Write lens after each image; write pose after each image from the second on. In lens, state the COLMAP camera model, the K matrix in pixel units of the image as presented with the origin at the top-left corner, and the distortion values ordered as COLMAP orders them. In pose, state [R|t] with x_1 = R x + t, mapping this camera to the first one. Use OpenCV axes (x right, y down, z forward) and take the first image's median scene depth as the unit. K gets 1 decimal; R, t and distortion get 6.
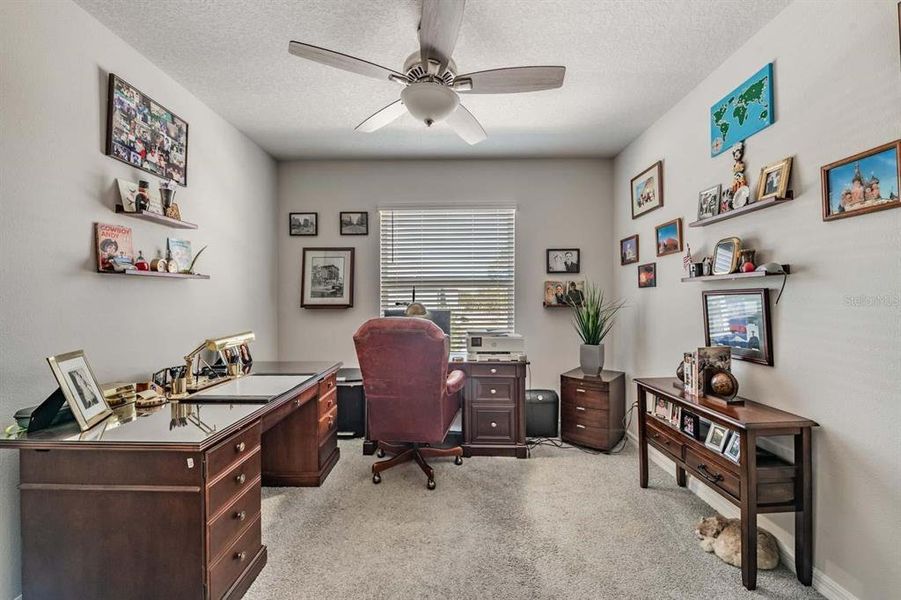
lens RADIAL K [[357.6, 0, 449.1], [0, 357.6, 302.1], [0, 0, 1]] dist [-0.010831, -0.001674]
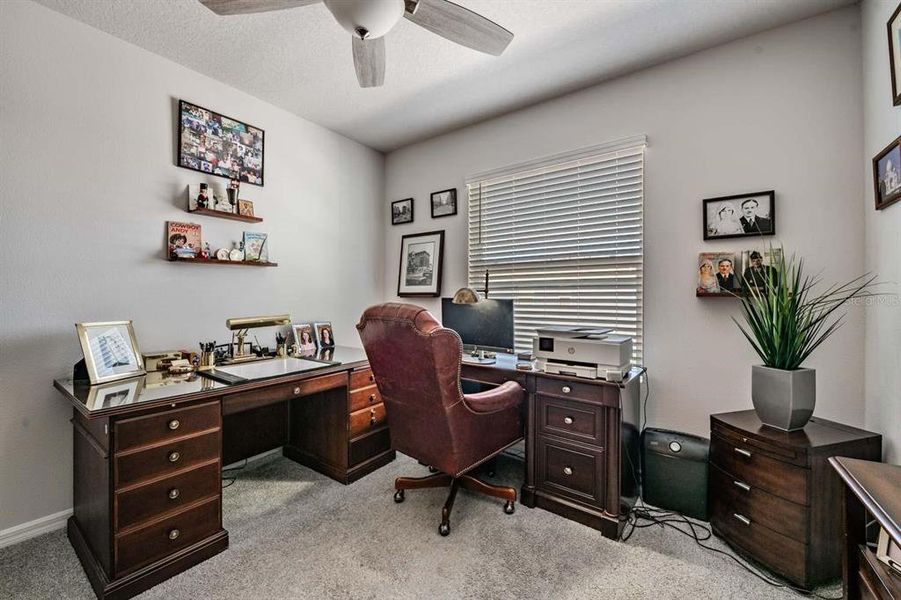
lens RADIAL K [[357.6, 0, 448.4], [0, 357.6, 296.0], [0, 0, 1]] dist [-0.010831, -0.001674]
pose [[0.818360, 0.003485, -0.574695, 0.325793], [-0.008262, 0.999950, -0.005701, 0.023661], [0.574647, 0.009413, 0.818348, 0.328782]]
